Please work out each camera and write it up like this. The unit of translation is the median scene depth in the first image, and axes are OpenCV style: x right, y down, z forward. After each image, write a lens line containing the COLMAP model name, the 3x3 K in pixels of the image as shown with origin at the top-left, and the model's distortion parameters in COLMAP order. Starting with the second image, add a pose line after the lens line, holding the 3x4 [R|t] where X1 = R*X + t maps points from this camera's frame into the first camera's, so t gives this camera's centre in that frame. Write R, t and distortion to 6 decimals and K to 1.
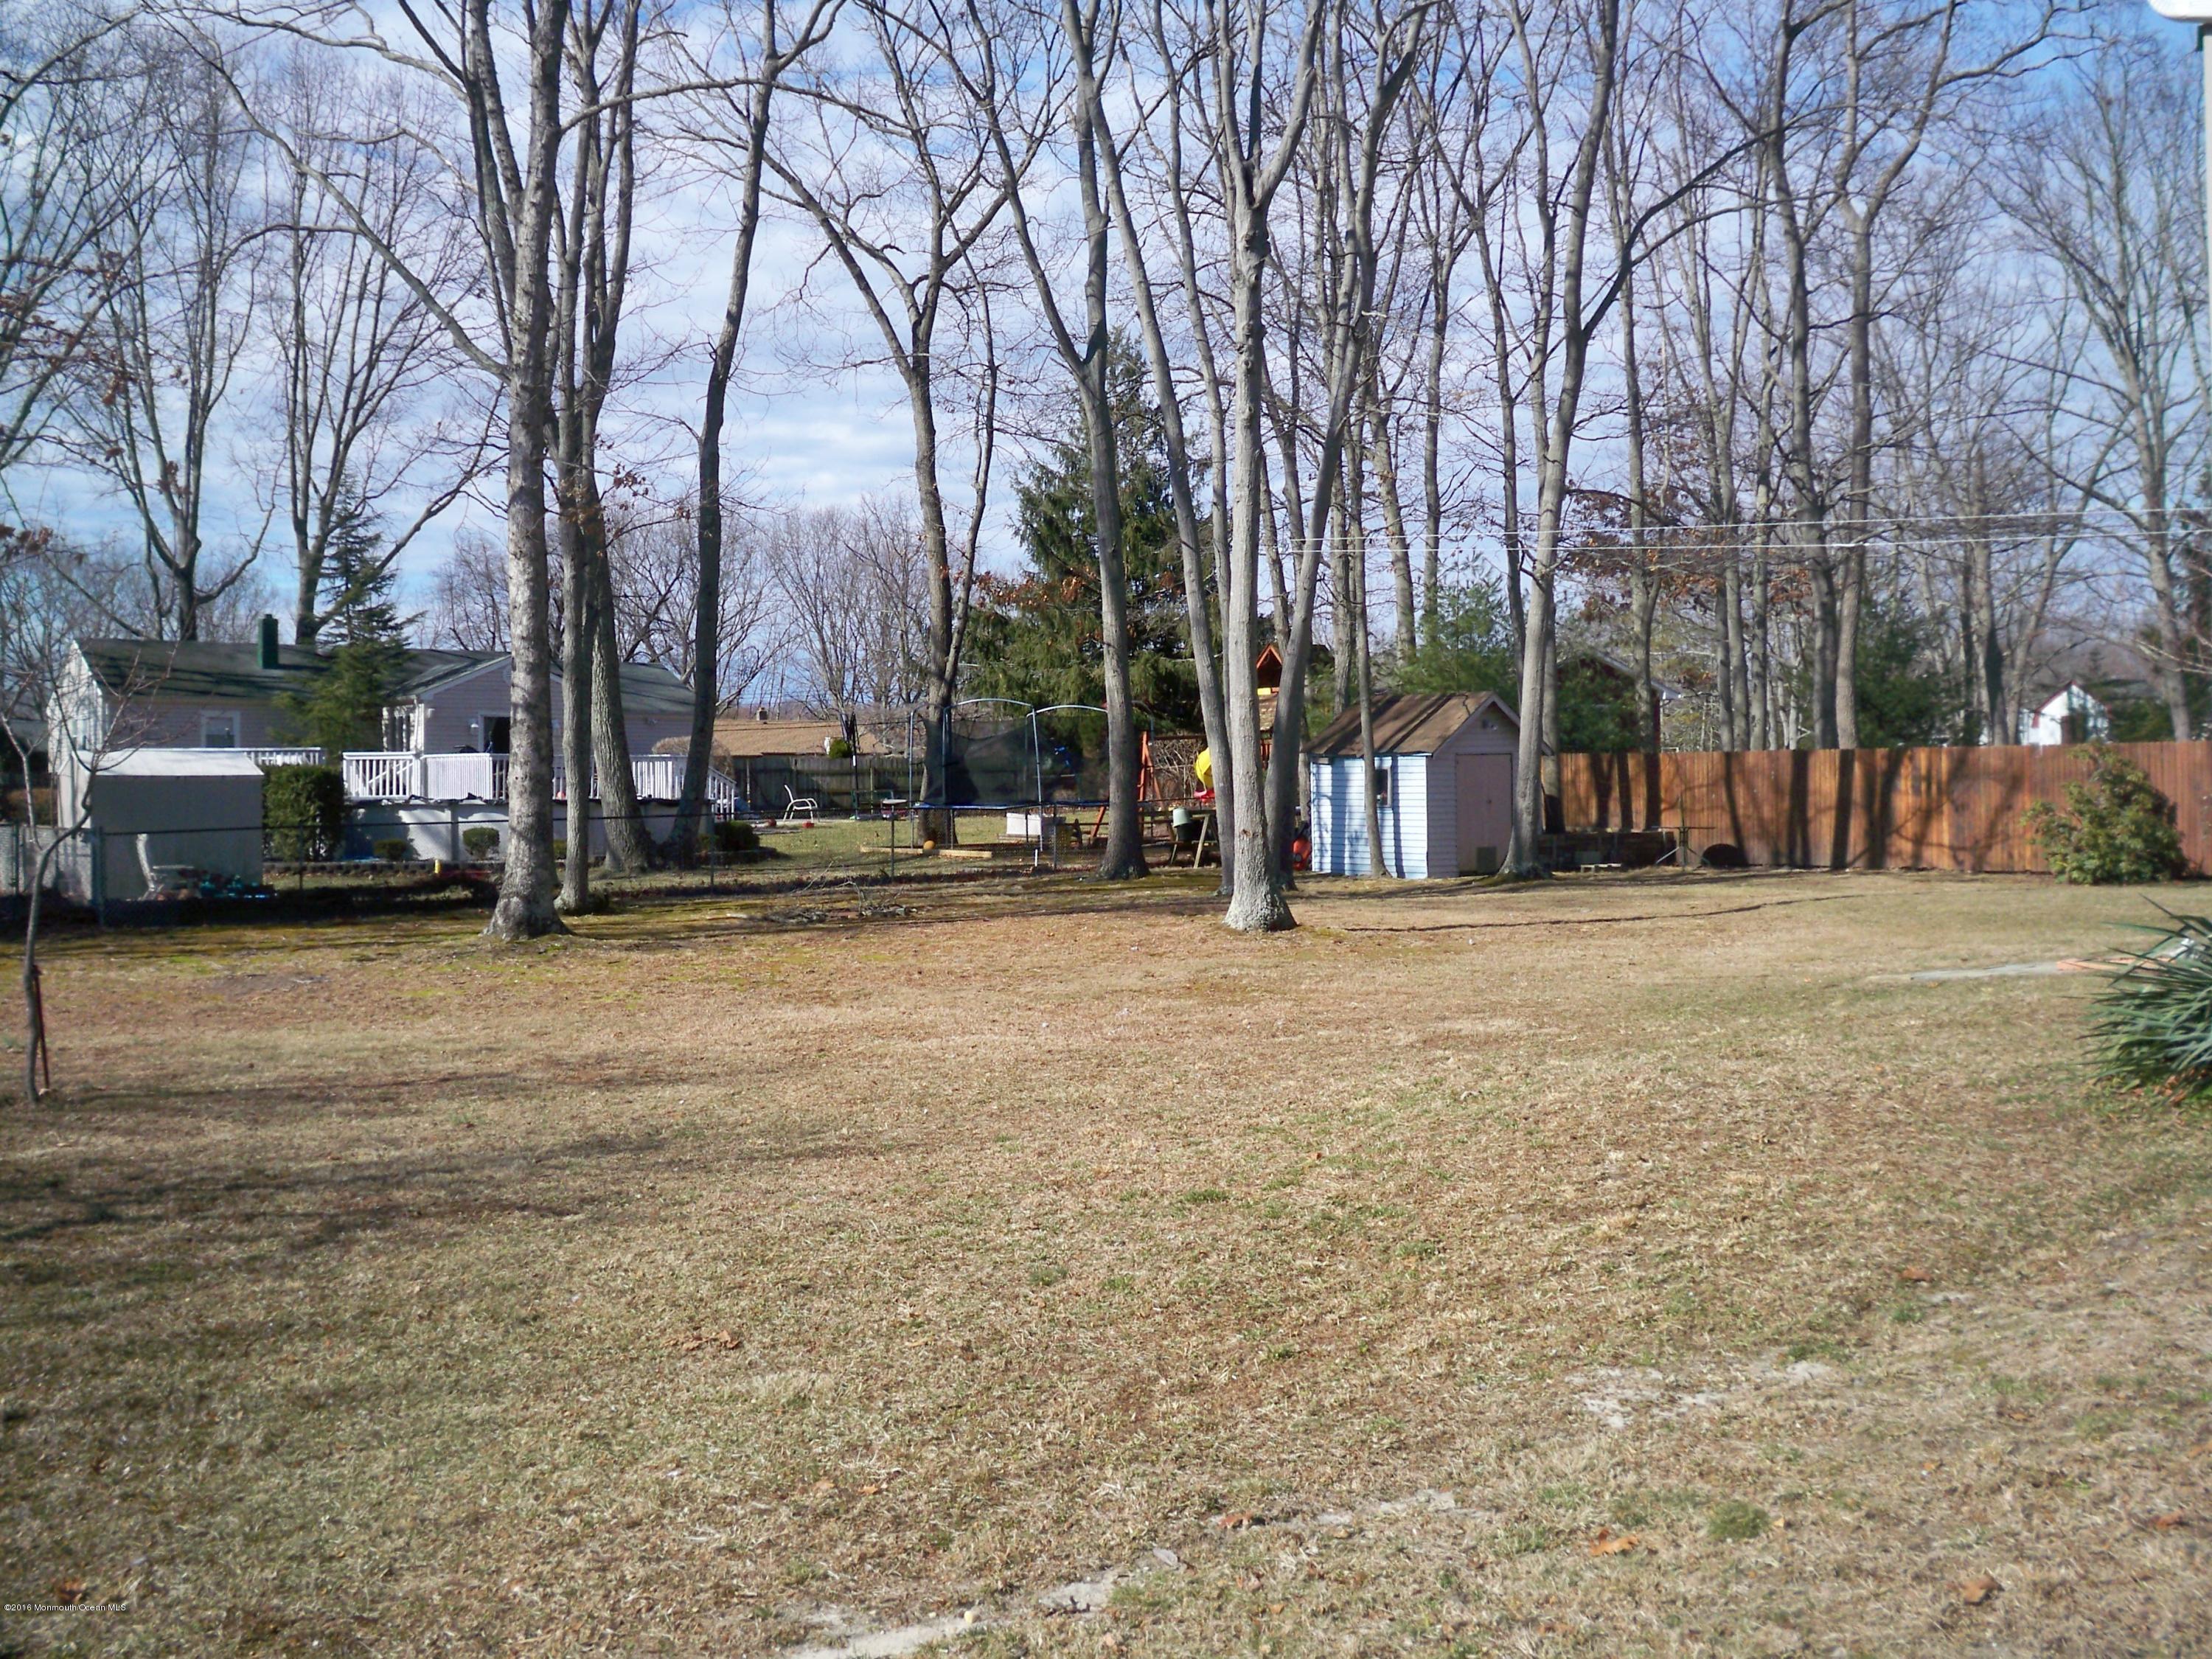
lens RADIAL K [[2309.3, 0, 1106.0], [0, 2309.3, 829.5], [0, 0, 1]] dist [-0.134346, 0.100690]
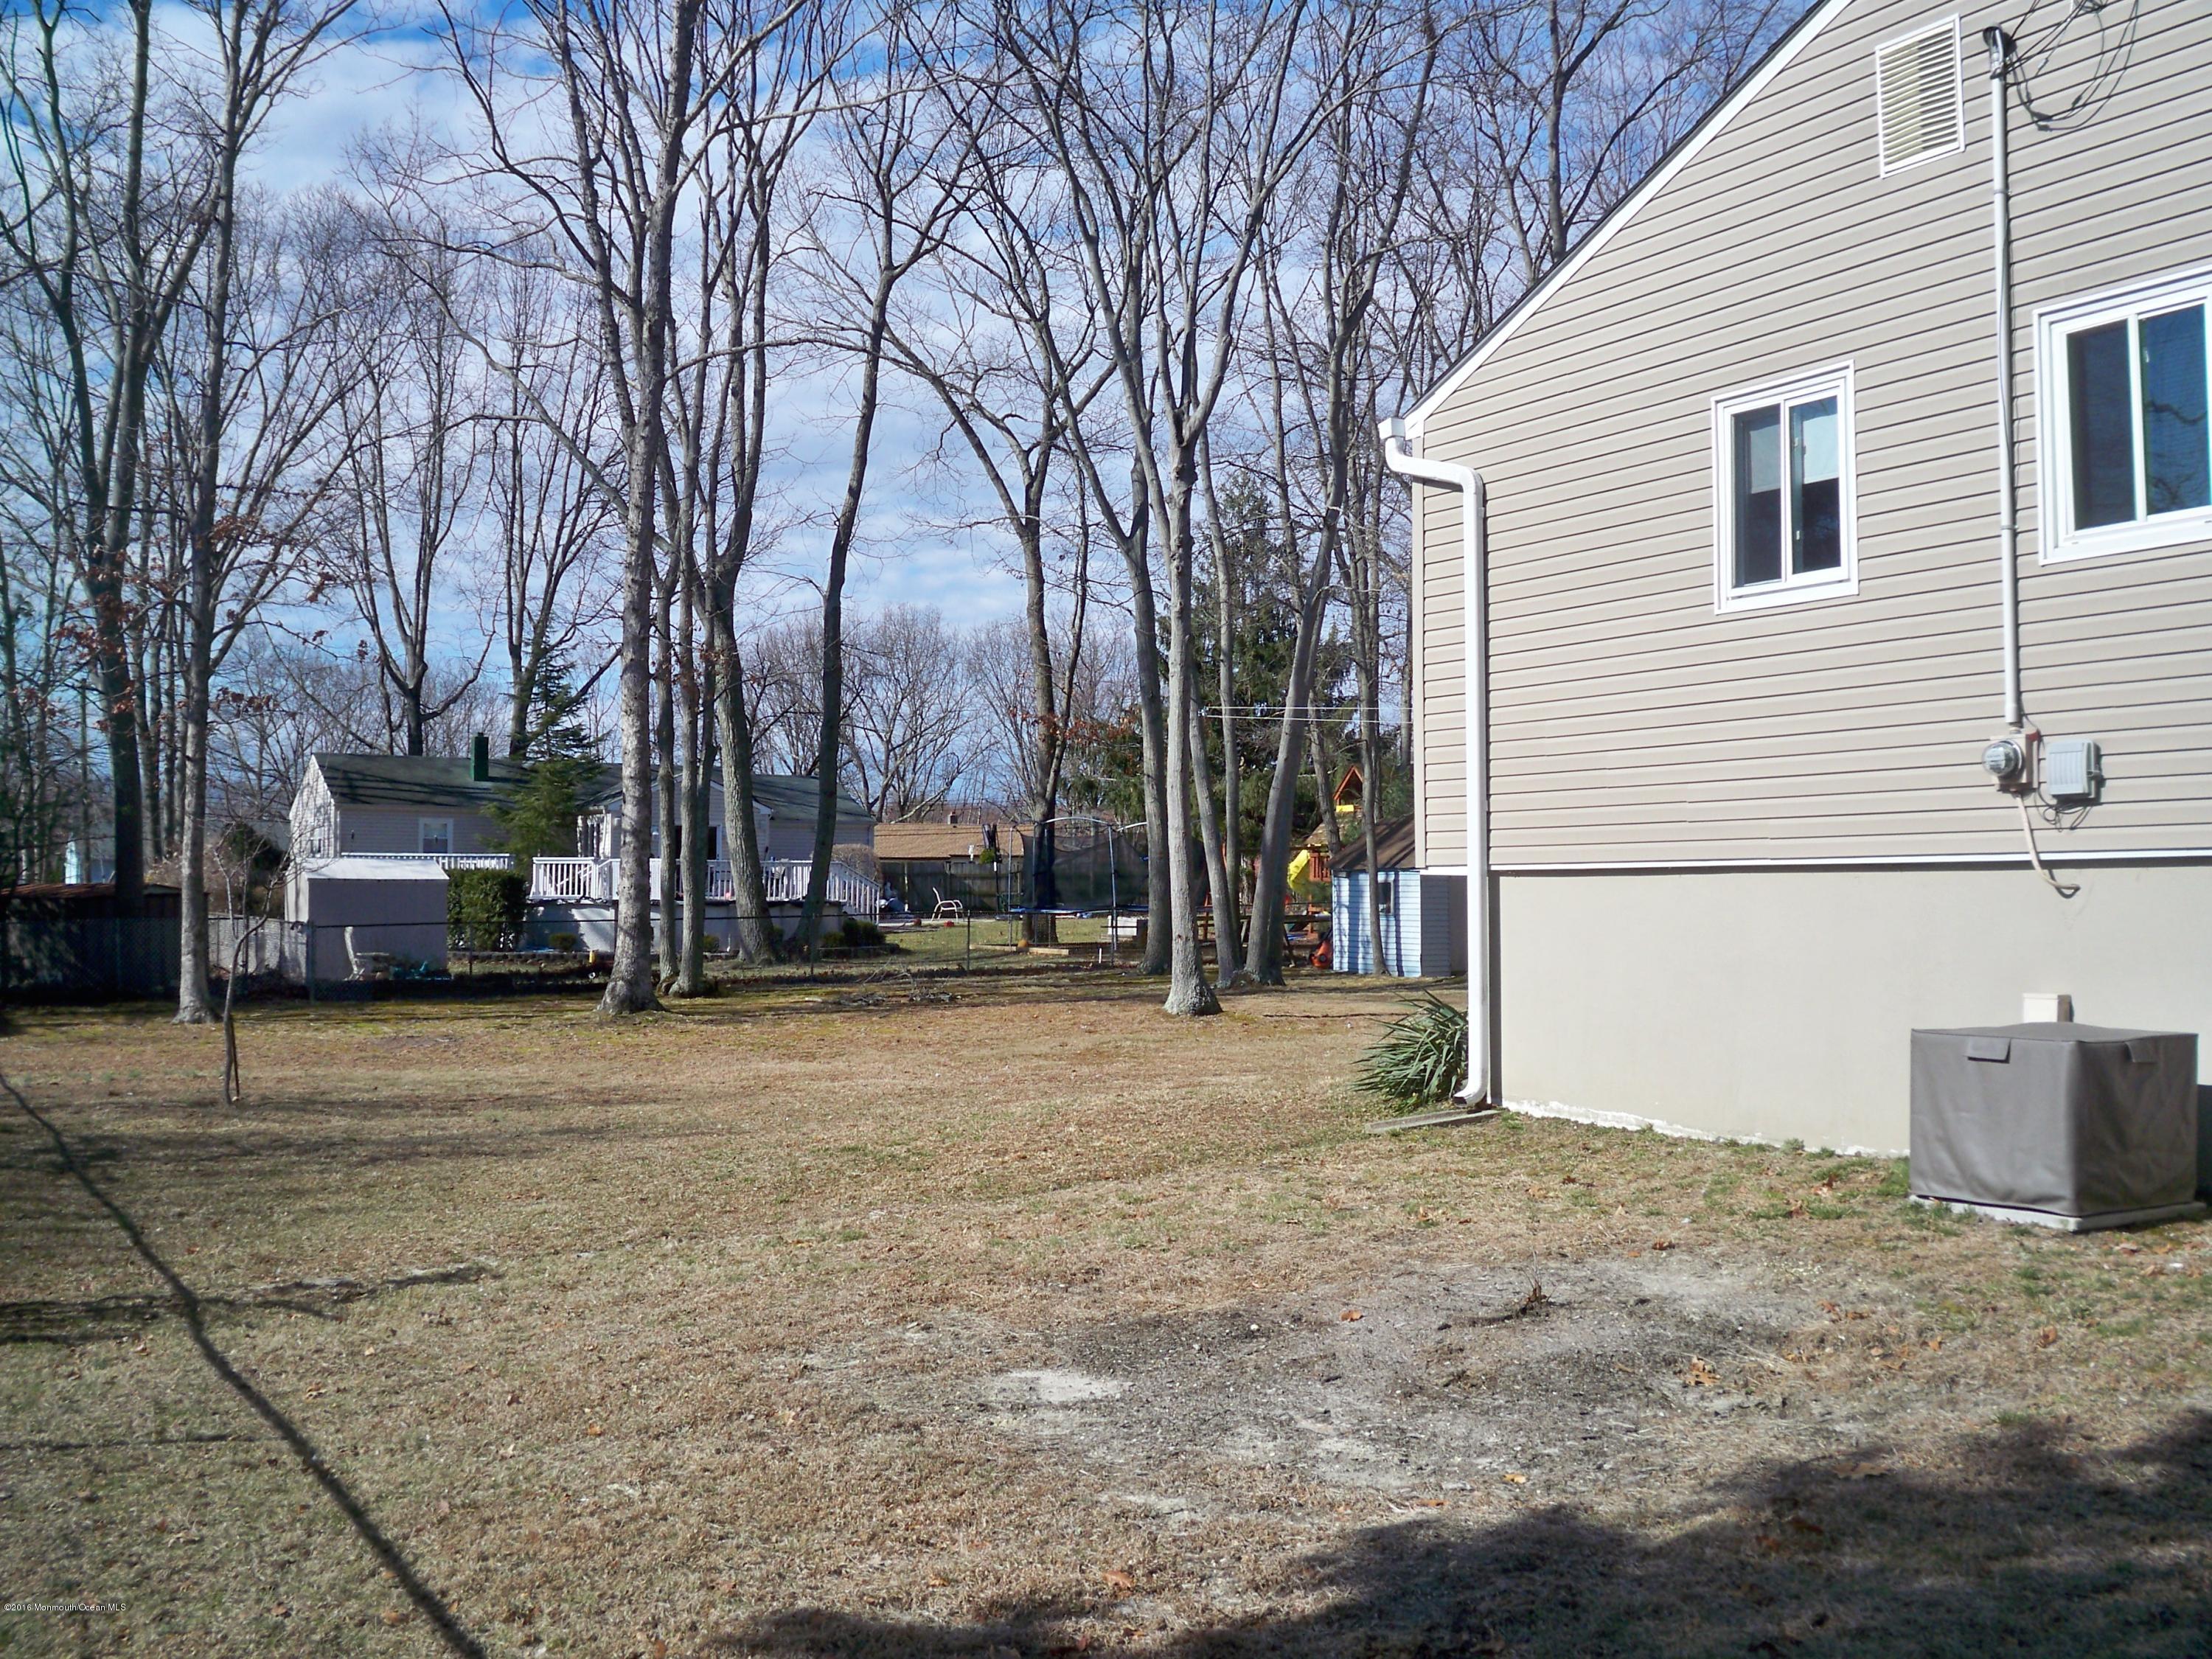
lens RADIAL K [[2309.3, 0, 1106.0], [0, 2309.3, 829.5], [0, 0, 1]] dist [-0.134346, 0.100690]
pose [[0.994845, 0.005660, -0.101245, 0.079077], [-0.009979, 0.999059, -0.042212, -0.001979], [0.100911, 0.043004, 0.993966, -0.139236]]
